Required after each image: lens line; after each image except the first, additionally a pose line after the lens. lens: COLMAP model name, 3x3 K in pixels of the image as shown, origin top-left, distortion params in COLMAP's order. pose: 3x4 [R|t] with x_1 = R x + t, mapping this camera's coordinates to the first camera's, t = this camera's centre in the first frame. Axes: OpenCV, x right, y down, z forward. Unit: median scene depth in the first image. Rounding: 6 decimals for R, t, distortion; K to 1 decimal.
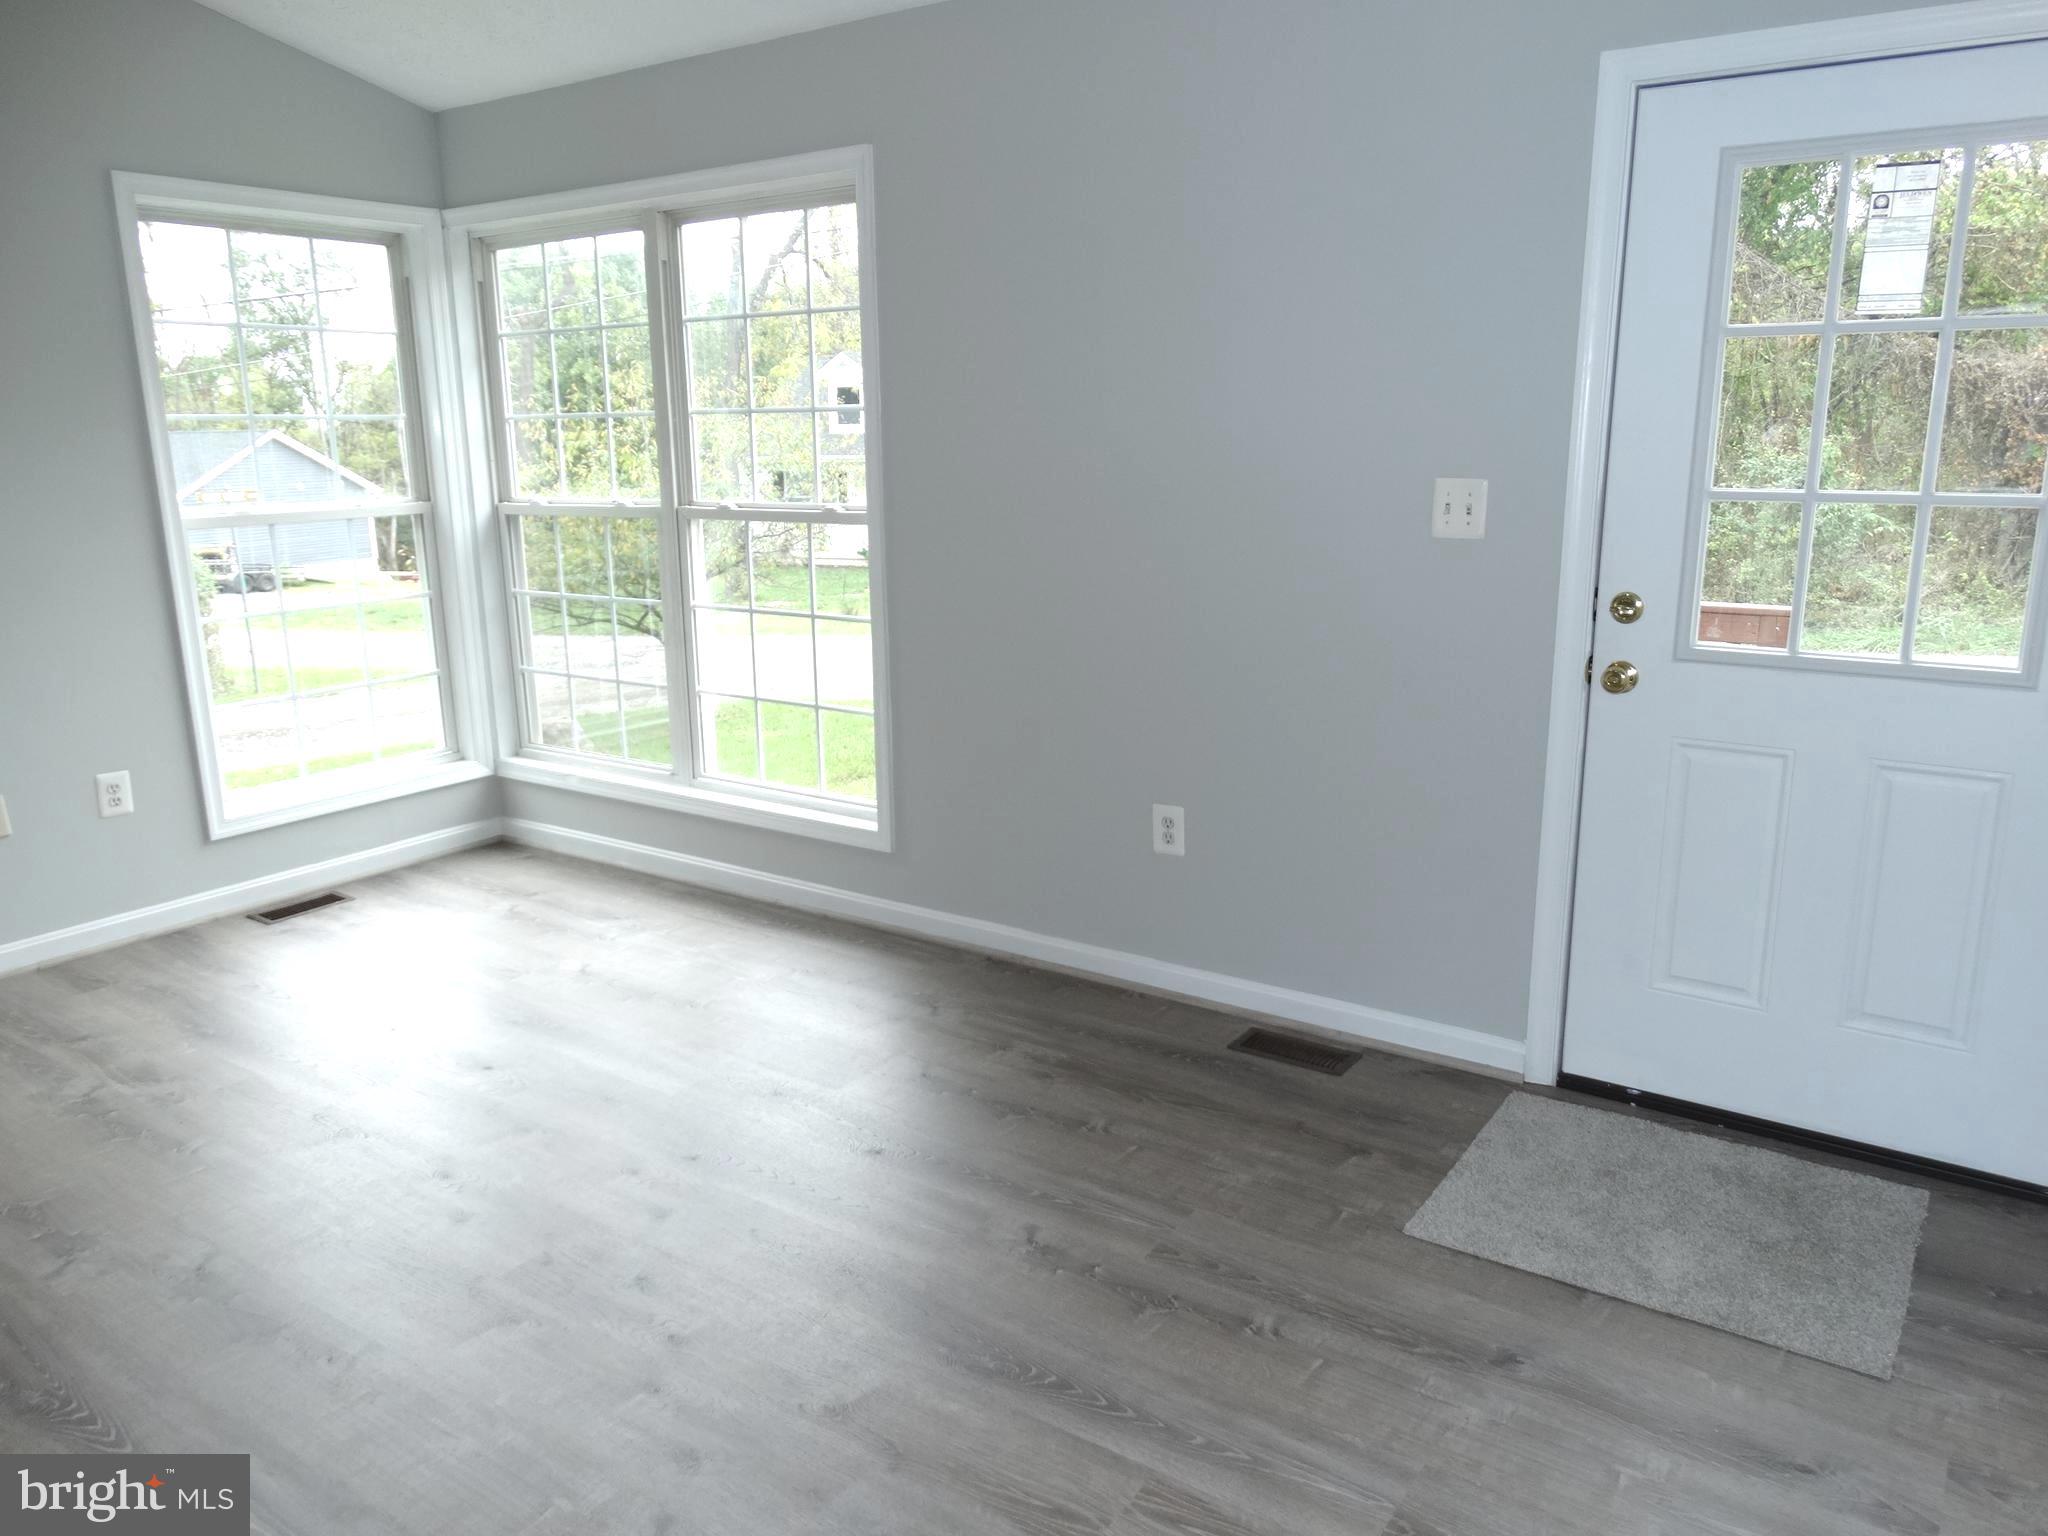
lens RADIAL K [[1464.9, 0, 1024.0], [0, 1464.9, 768.0], [0, 0, 1]] dist [-0.008682, -0.003603]
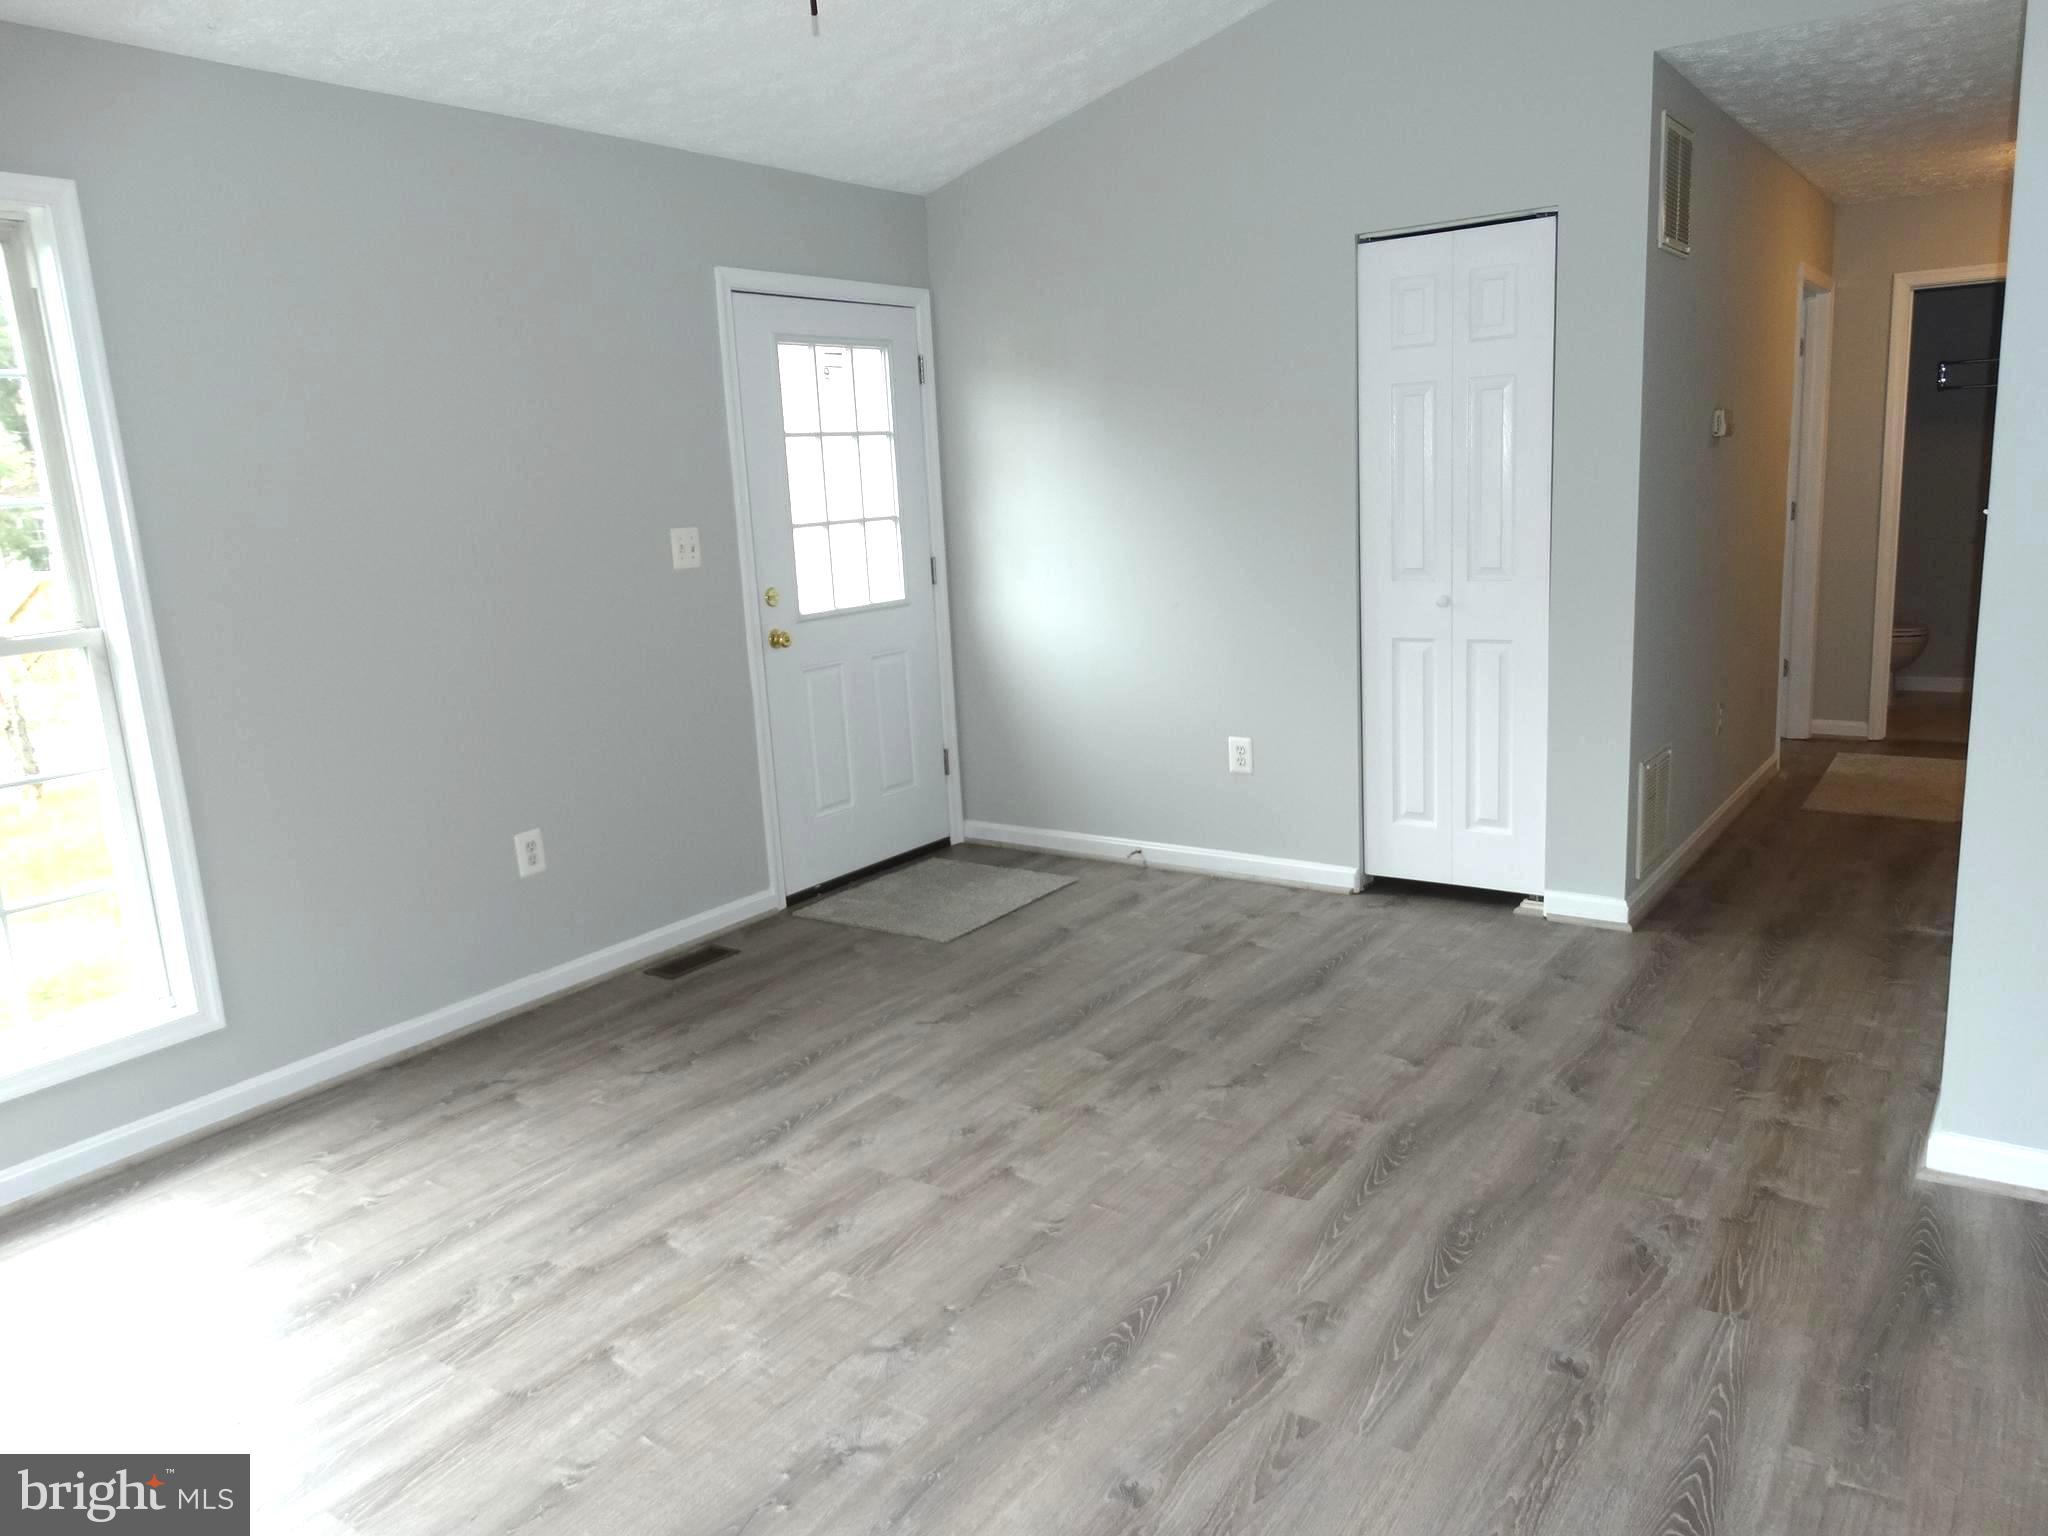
lens RADIAL K [[1450.3, 0, 1024.0], [0, 1450.3, 768.0], [0, 0, 1]] dist [0.002578, -0.006653]
pose [[0.007043, -0.182183, 0.983239, -1.180165], [0.291305, 0.940991, 0.172268, -0.121370], [-0.956604, 0.285210, 0.059698, 0.646168]]
